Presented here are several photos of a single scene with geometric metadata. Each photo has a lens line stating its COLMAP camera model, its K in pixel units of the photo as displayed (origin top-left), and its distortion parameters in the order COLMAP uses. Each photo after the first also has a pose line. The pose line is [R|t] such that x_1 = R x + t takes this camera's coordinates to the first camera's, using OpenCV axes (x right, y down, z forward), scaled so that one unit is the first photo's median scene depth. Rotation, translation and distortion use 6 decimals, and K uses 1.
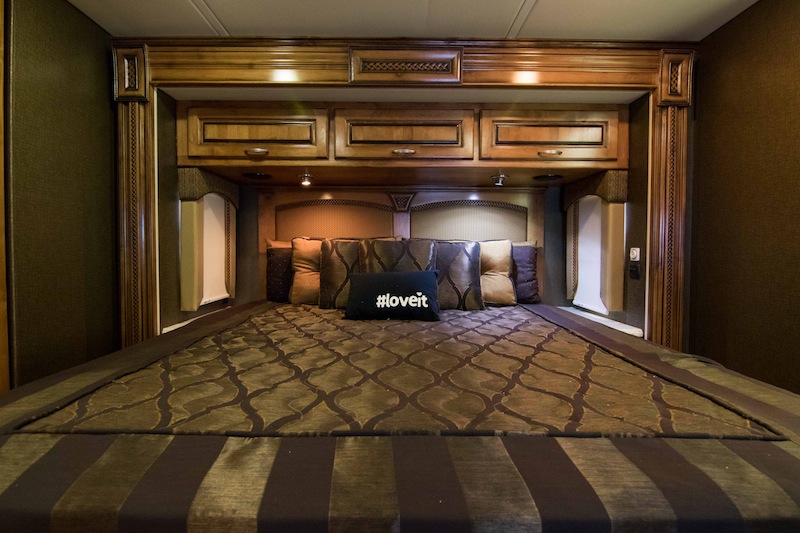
lens RADIAL K [[415.3, 0, 398.7], [0, 415.3, 262.2], [0, 0, 1]] dist [-0.004467, -0.013193]
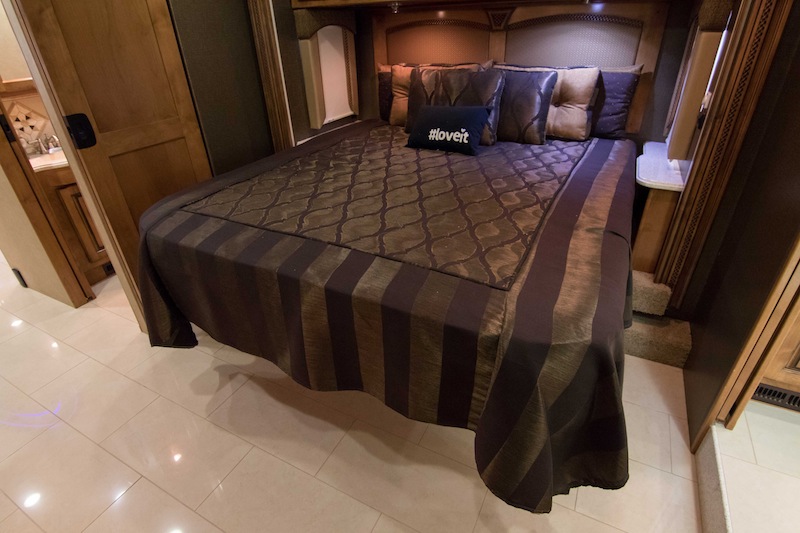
lens RADIAL K [[408.9, 0, 398.7], [0, 408.9, 262.6], [0, 0, 1]] dist [-0.003433, -0.011795]
pose [[0.882224, 0.207345, -0.422717, 0.465673], [0.023067, 0.877699, 0.478657, -0.155673], [0.470265, -0.432034, 0.769544, -0.131232]]
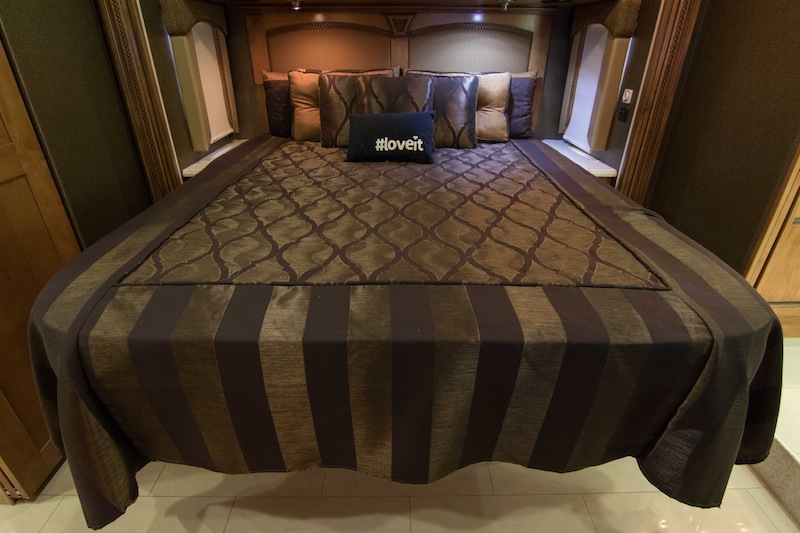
lens RADIAL K [[405.0, 0, 398.6], [0, 405.0, 262.3], [0, 0, 1]] dist [-0.002504, -0.013769]
pose [[0.999999, -0.000969, 0.000492, 0.005587], [0.000650, 0.896243, 0.443563, -0.101269], [-0.000871, -0.443562, 0.896243, -0.078372]]
